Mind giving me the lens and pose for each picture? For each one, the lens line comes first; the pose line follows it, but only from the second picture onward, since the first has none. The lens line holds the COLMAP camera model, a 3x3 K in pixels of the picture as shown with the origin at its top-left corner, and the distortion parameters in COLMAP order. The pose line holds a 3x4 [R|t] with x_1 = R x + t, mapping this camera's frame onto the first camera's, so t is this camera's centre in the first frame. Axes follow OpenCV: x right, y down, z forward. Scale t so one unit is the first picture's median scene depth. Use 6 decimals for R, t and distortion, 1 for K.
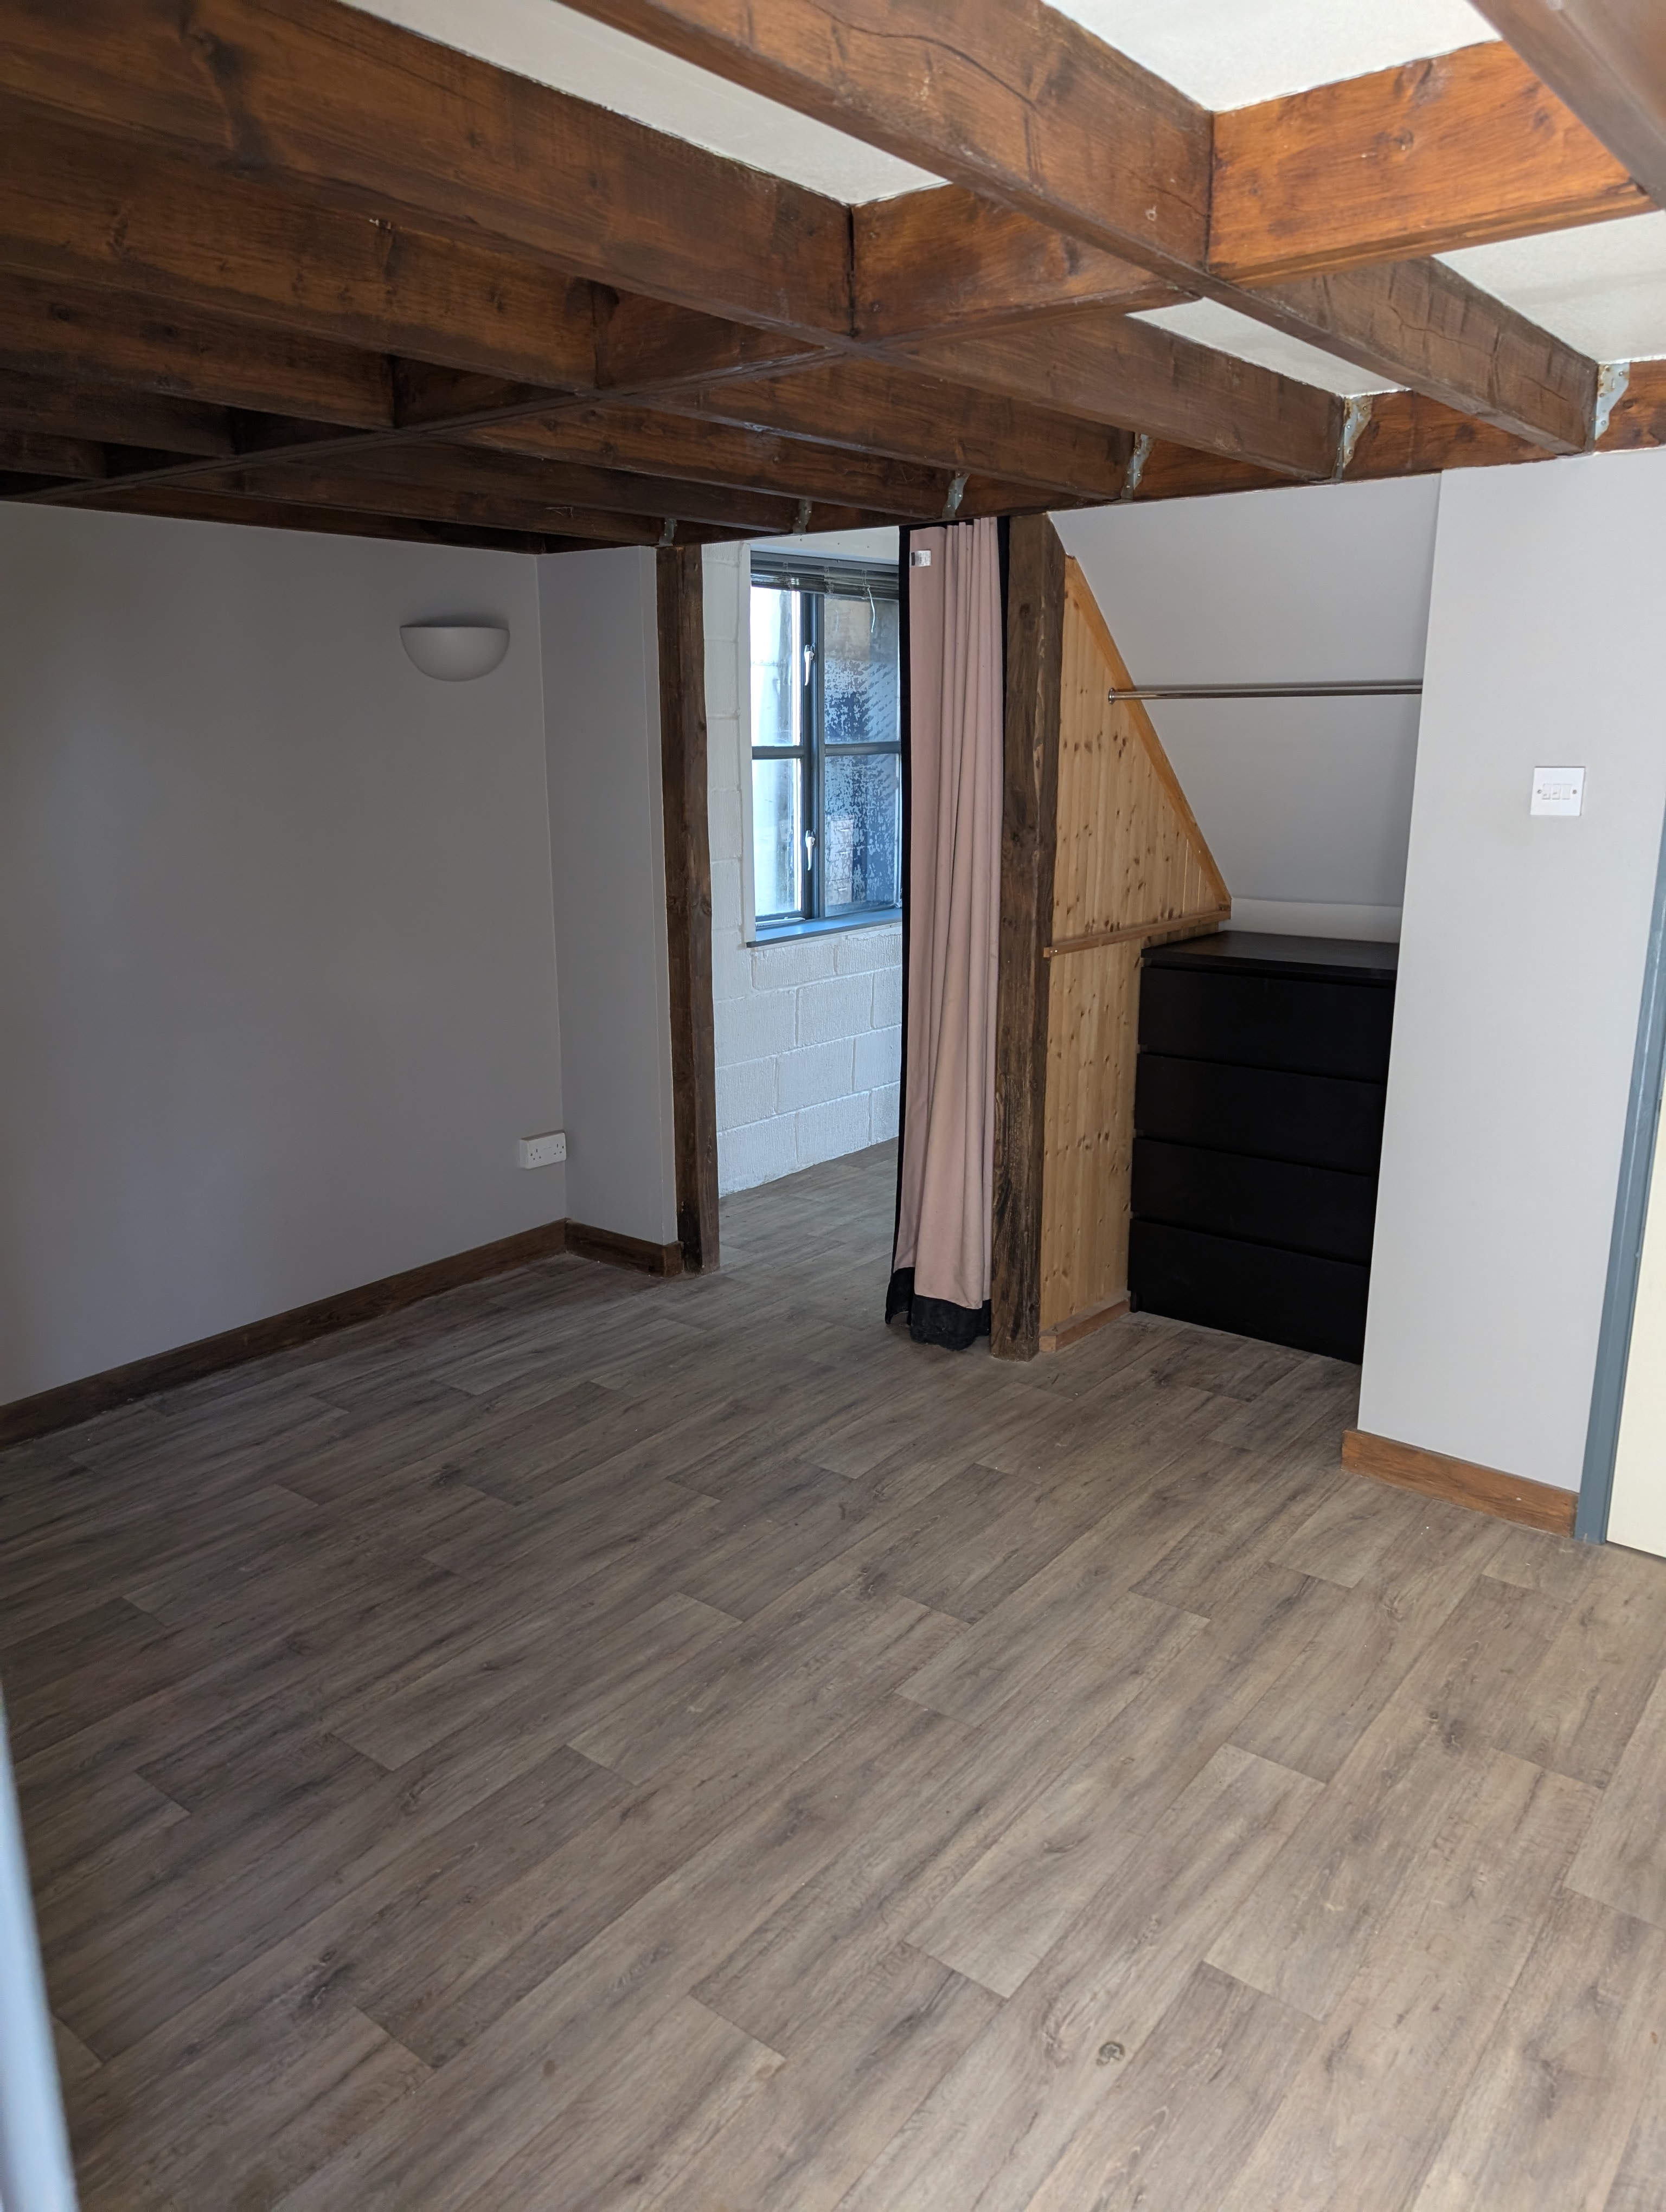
lens RADIAL K [[1589.4, 0, 831.8], [0, 1589.4, 1106.9], [0, 0, 1]] dist [0.024324, -0.016449]
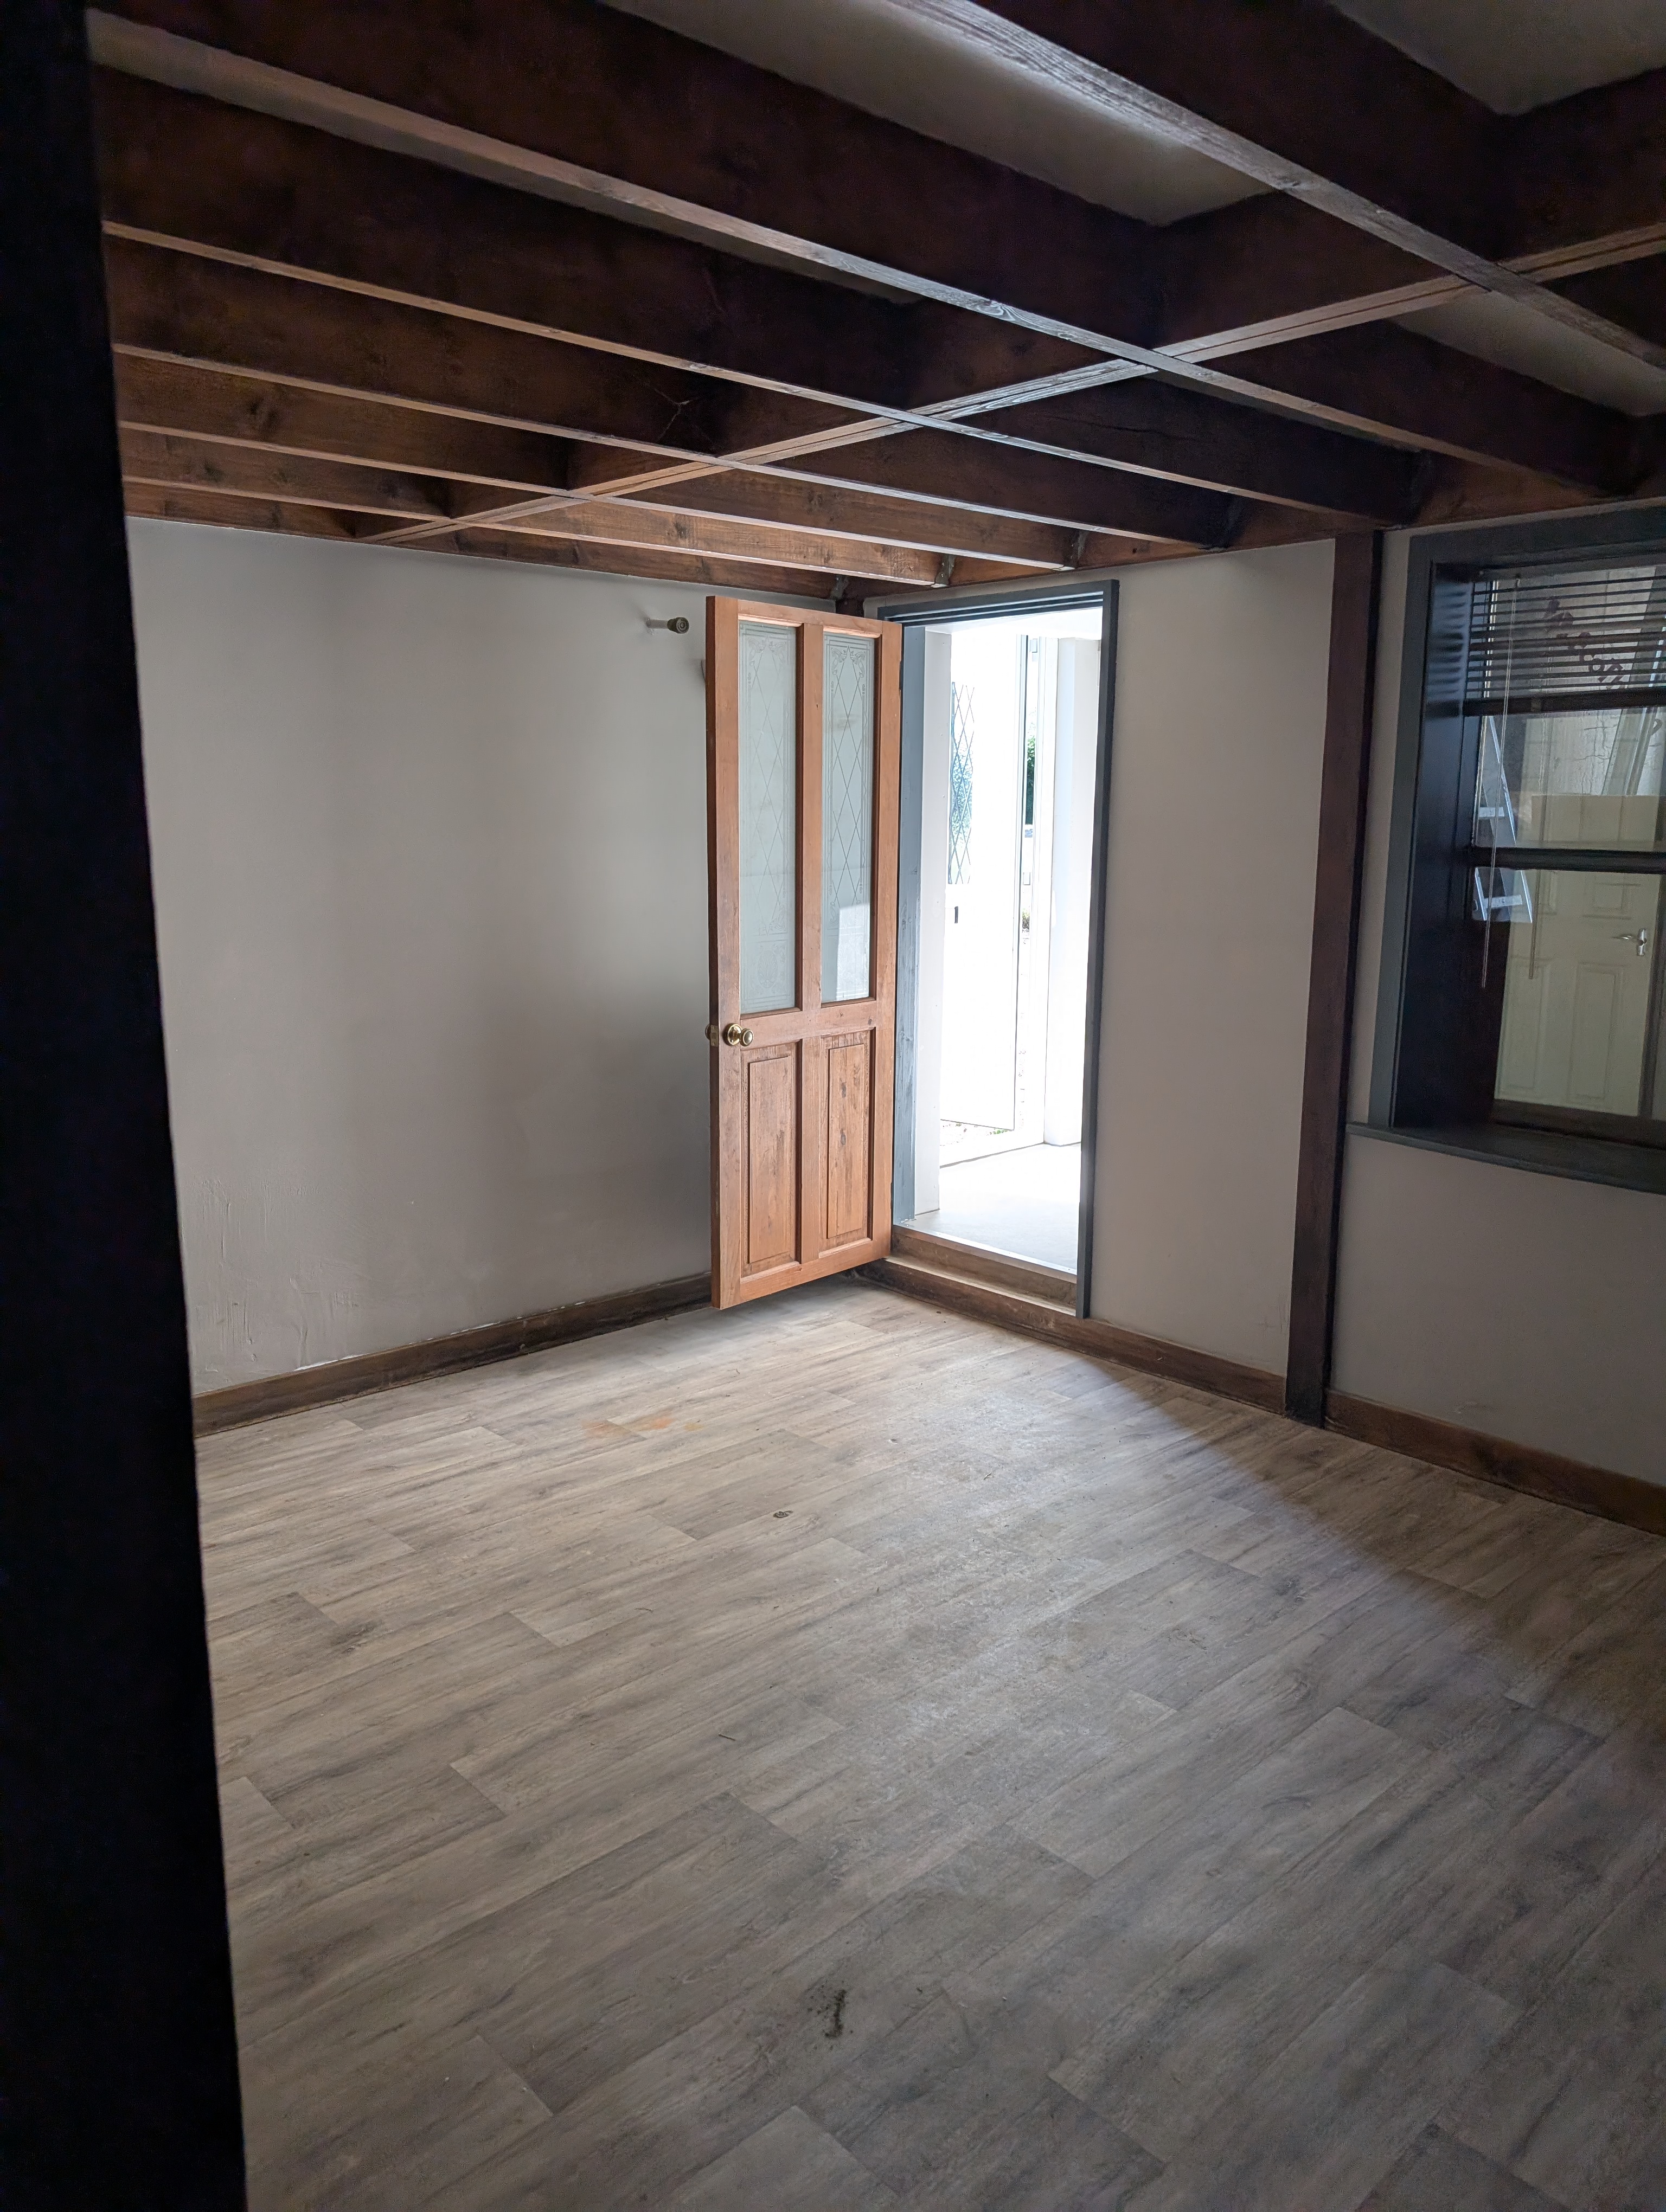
lens RADIAL K [[1589.4, 0, 819.8], [0, 1589.4, 1105.8], [0, 0, 1]] dist [0.024324, -0.016449]
pose [[-0.987142, -0.031943, 0.156619, -0.086652], [0.036347, 0.909302, 0.414547, -0.376406], [-0.155656, 0.414910, -0.896449, 1.755969]]
